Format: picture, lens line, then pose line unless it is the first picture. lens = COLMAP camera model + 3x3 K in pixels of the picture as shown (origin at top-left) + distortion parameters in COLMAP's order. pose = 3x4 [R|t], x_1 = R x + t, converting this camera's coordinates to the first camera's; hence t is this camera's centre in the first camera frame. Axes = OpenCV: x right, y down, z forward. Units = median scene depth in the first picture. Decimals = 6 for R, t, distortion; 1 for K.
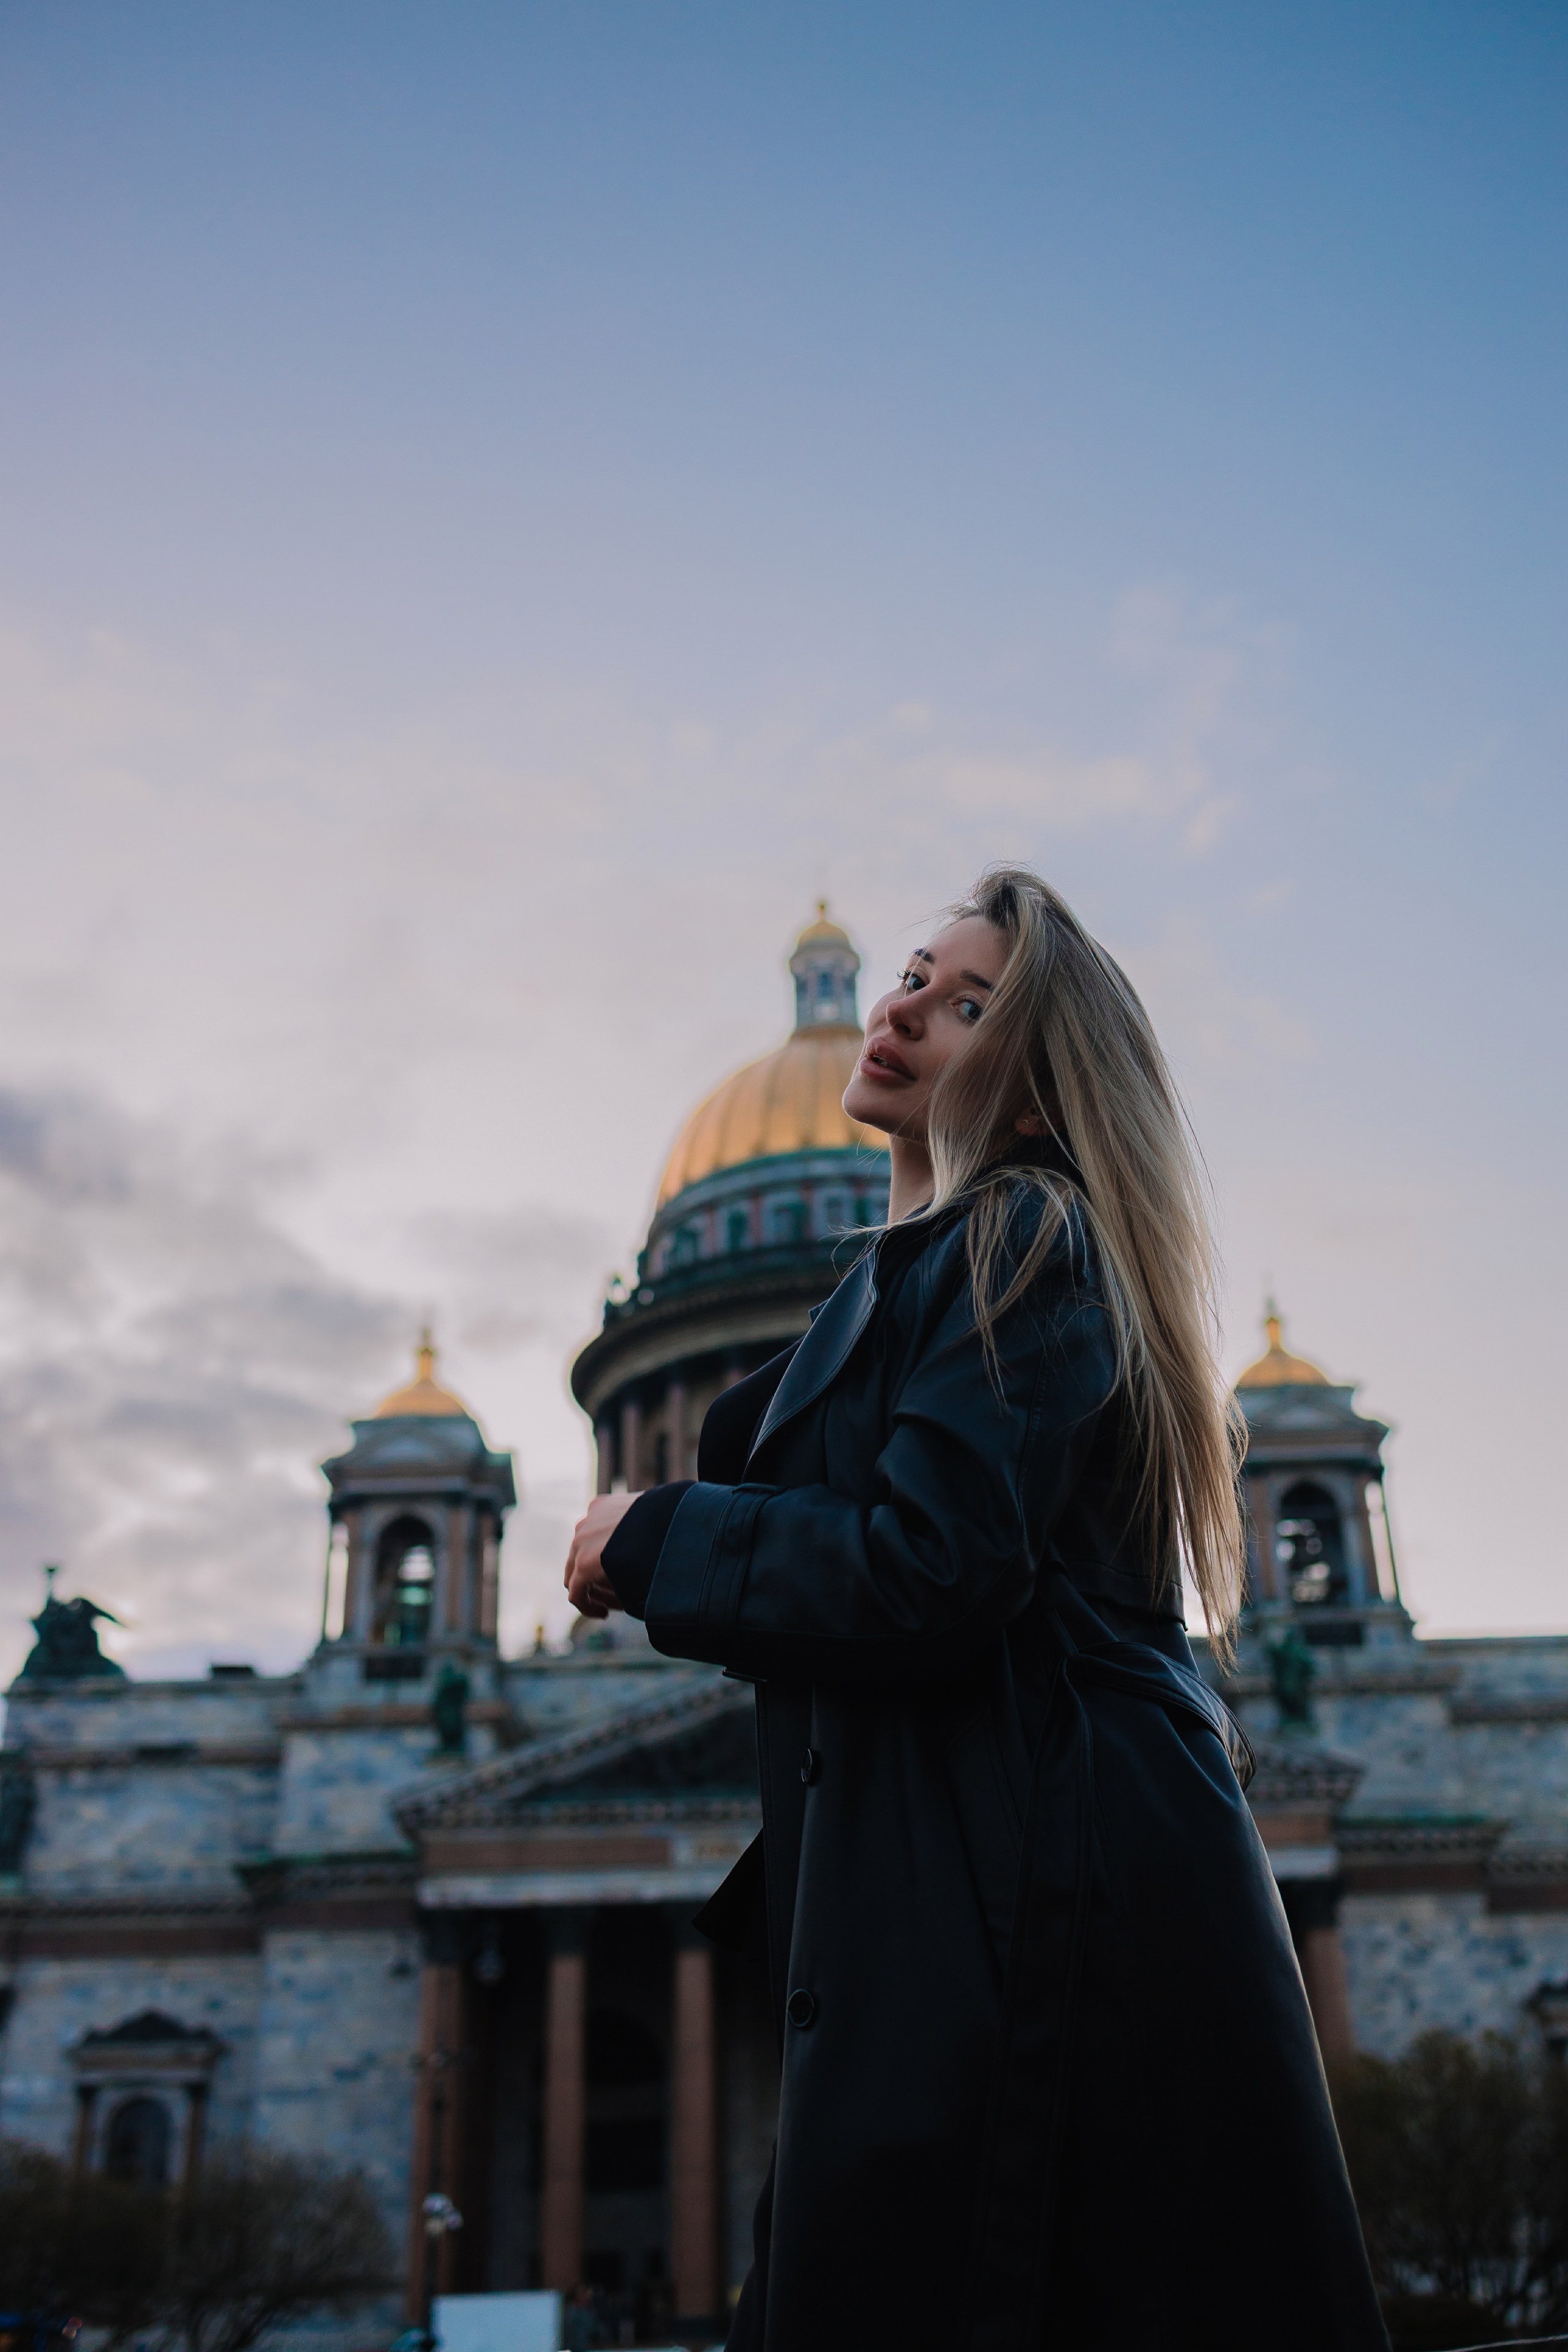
lens RADIAL K [[2192.5, 0, 818.1], [0, 2192.5, 1220.4], [0, 0, 1]] dist [-0.012461, -0.003194]
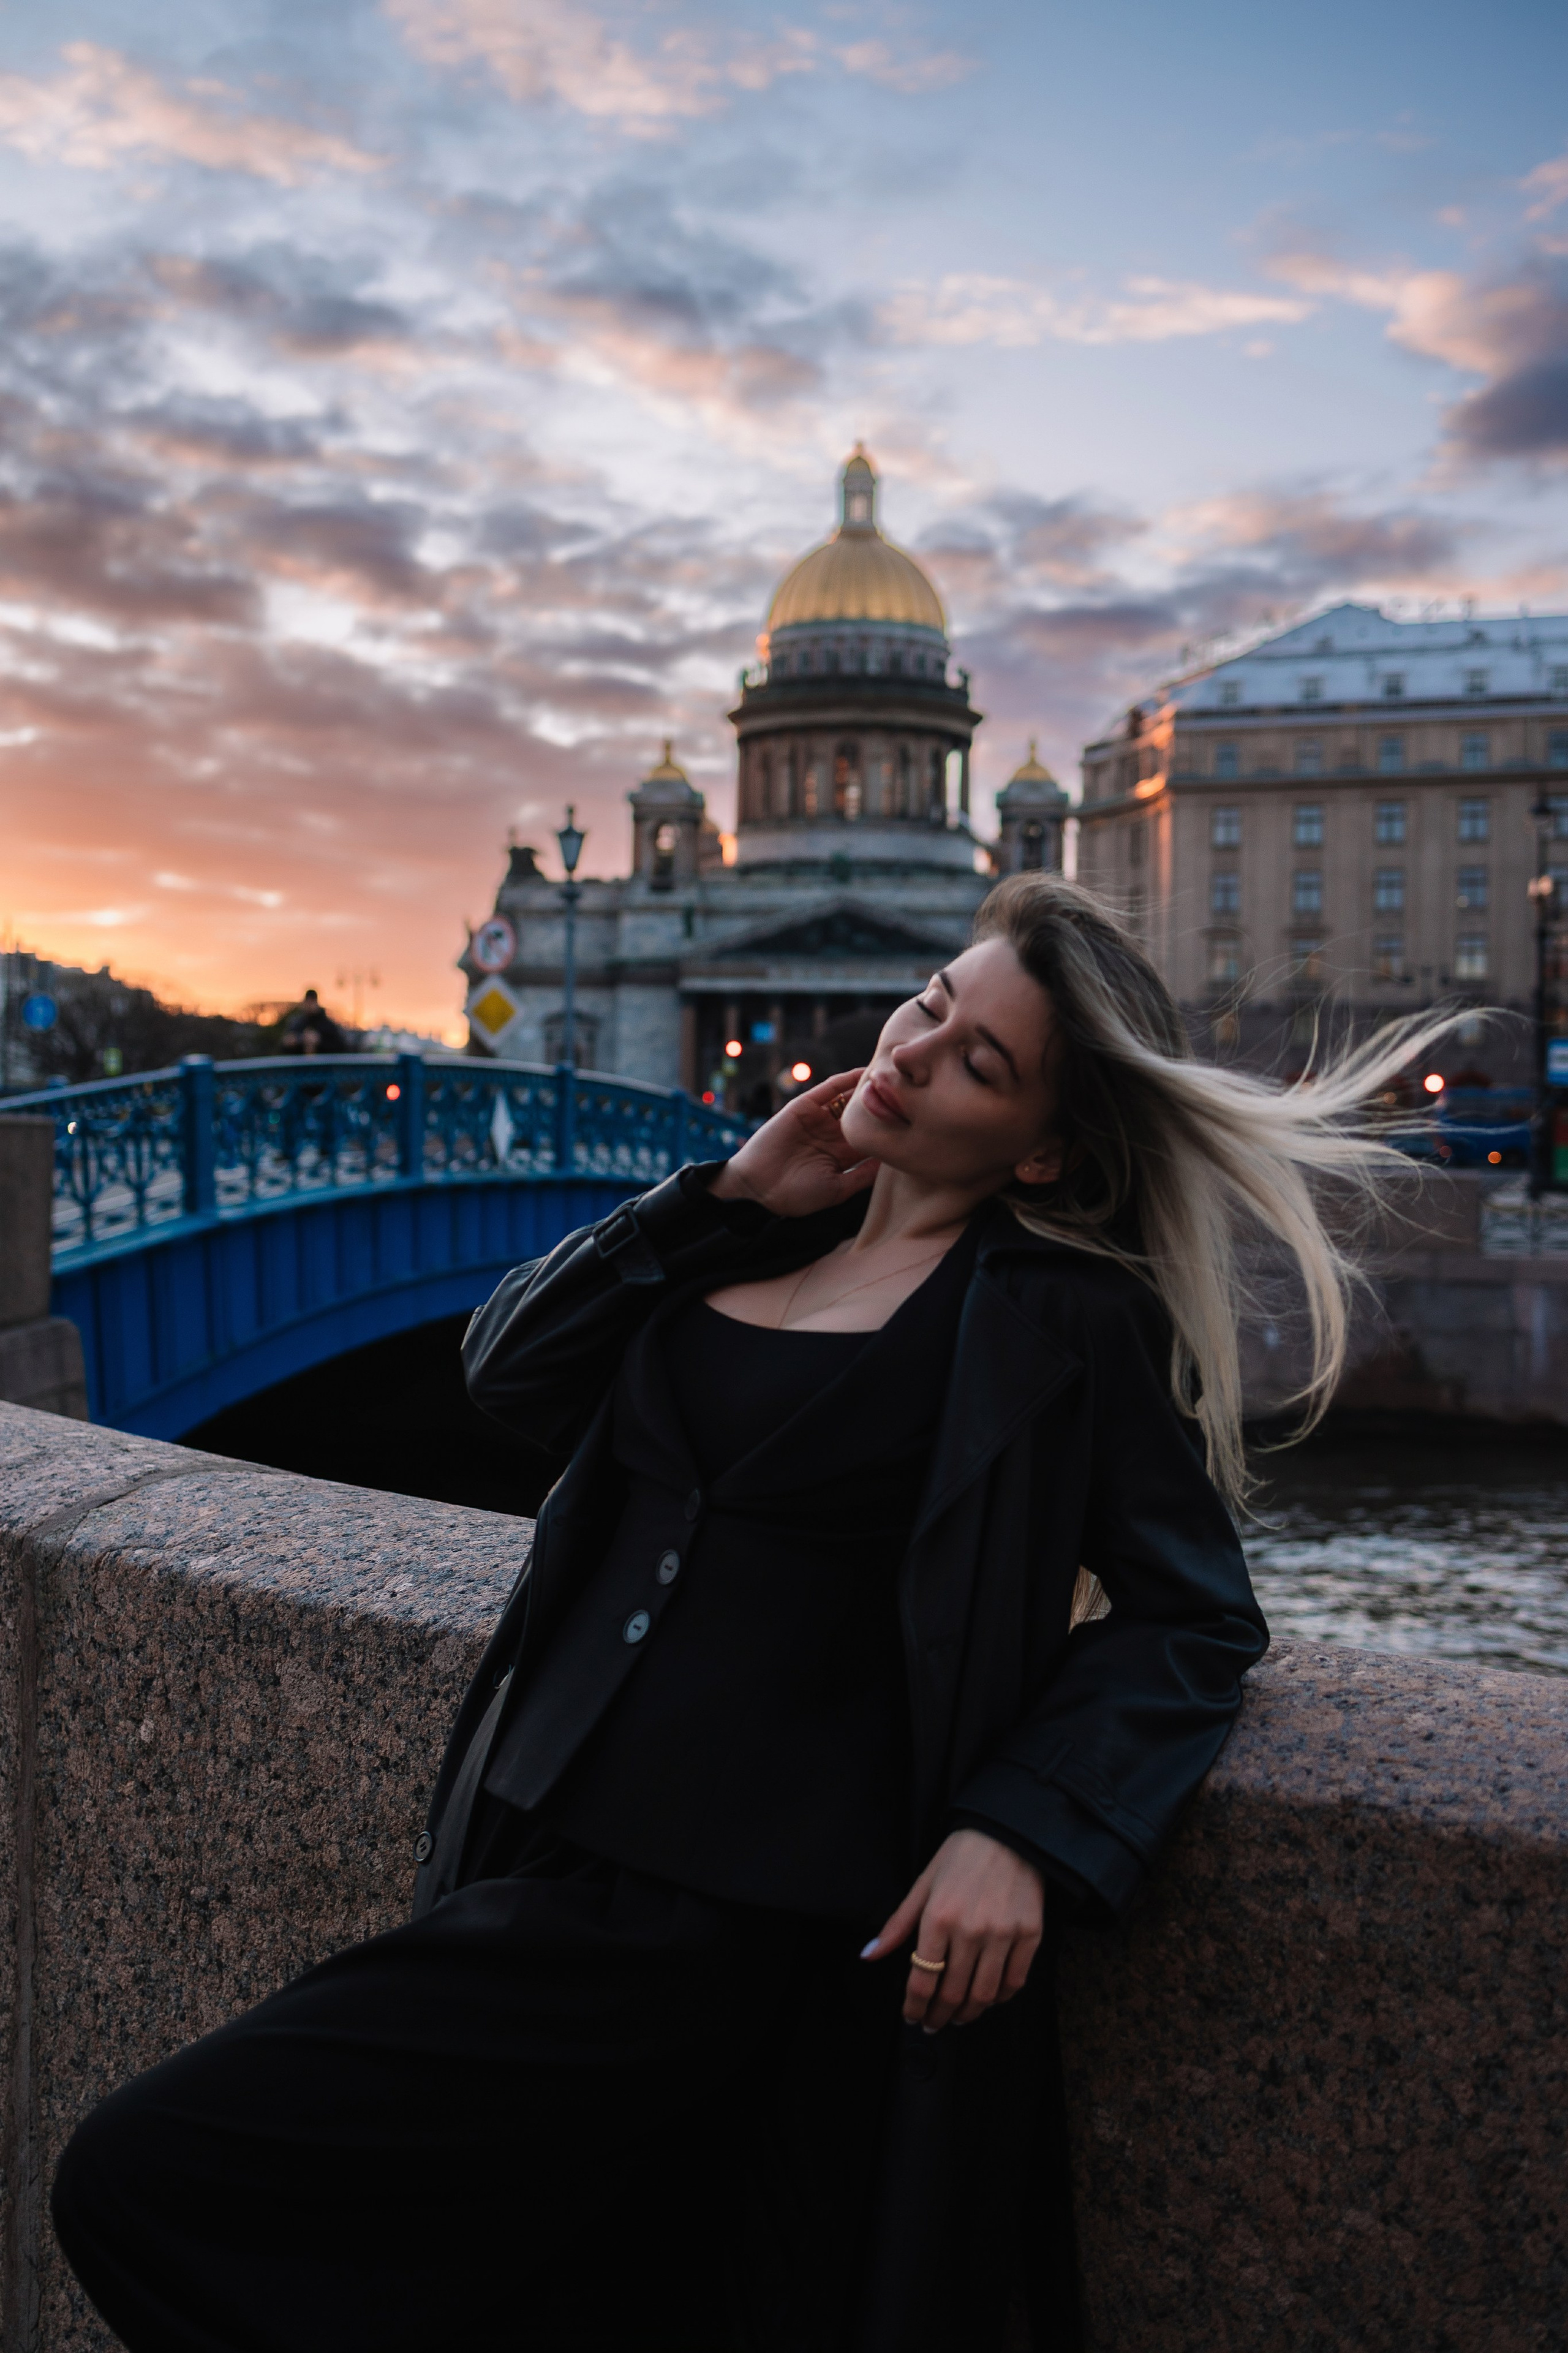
lens RADIAL K [[2328.3, 0, 791.8], [0, 2328.3, 1142.2], [0, 0, 1]] dist [-0.011671, -0.010797]
pose [[0.997592, 0.047889, -0.050165, 0.100413], [-0.019047, 0.884695, 0.465780, -0.743203], [0.066687, -0.463703, 0.883477, -1.414137]]
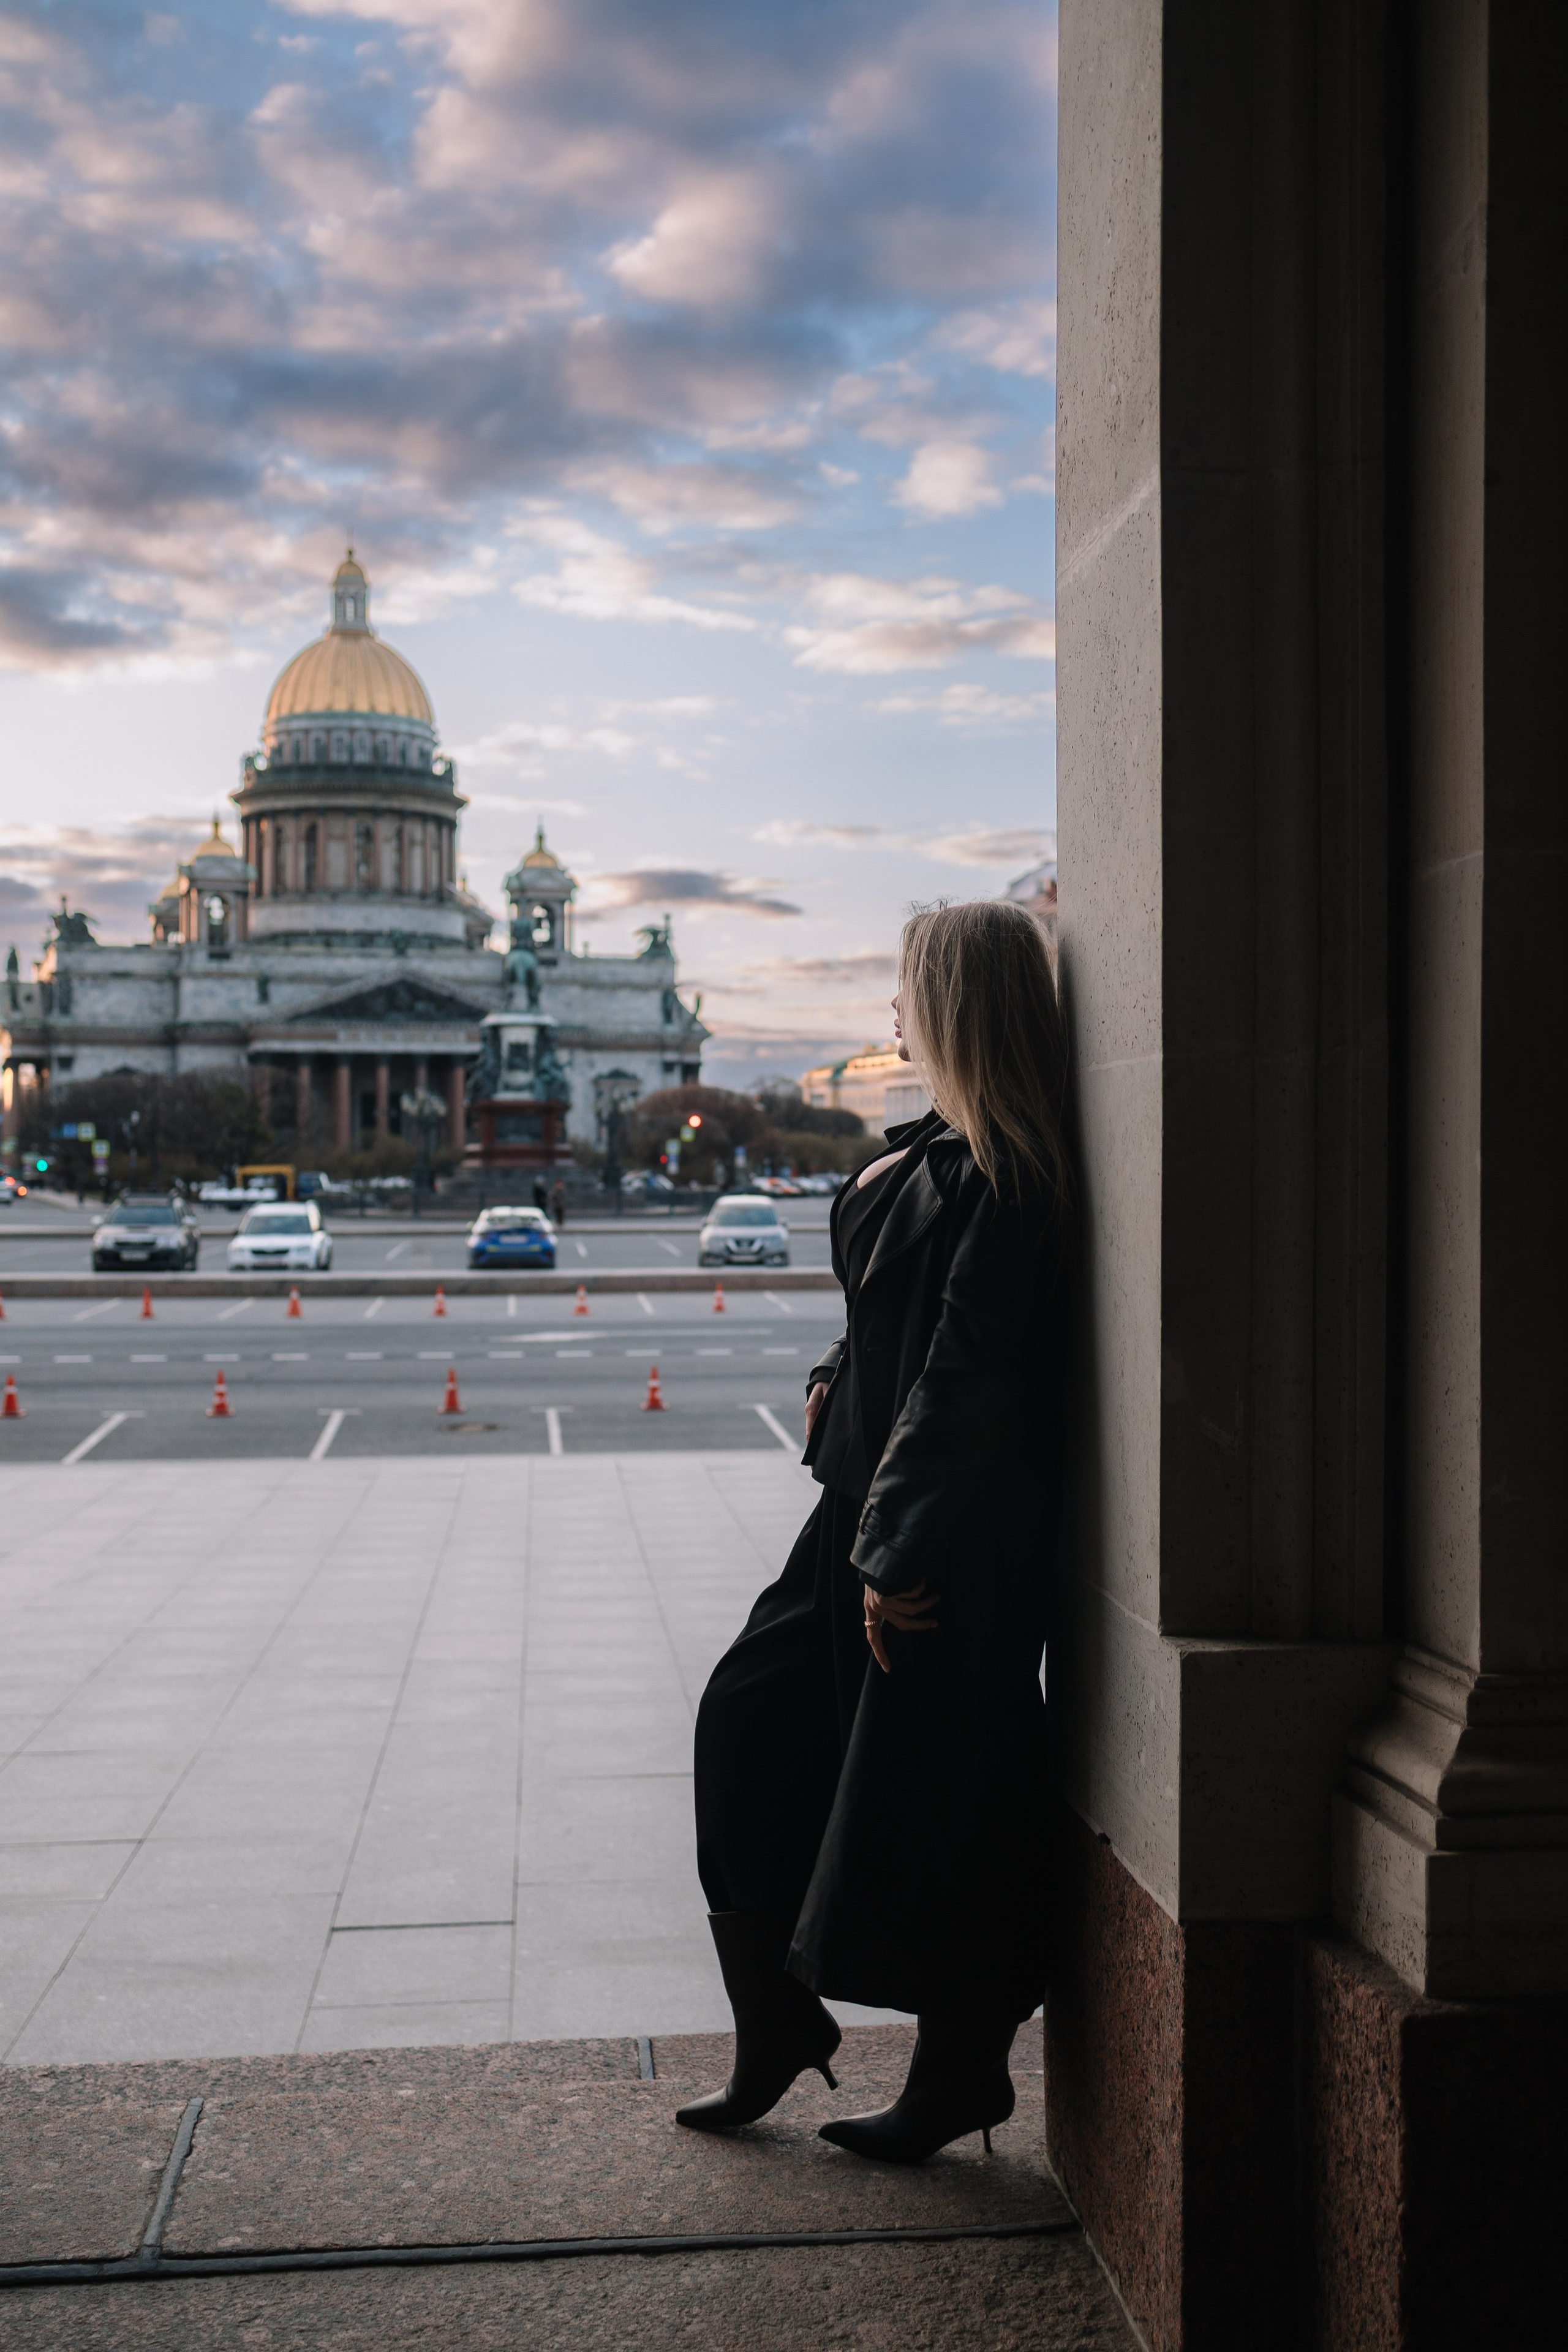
lens RADIAL K [[2350.3, 0, 784.0], [0, 2350.3, 1176.0], [0, 0, 1]] dist [-0.009197, -0.003081]
pose [[0.927237, 0.026351, 0.373546, -0.589911], [-0.195684, 0.884586, 0.423338, -0.879990], [-0.319279, -0.465632, 0.825378, -1.682862]]
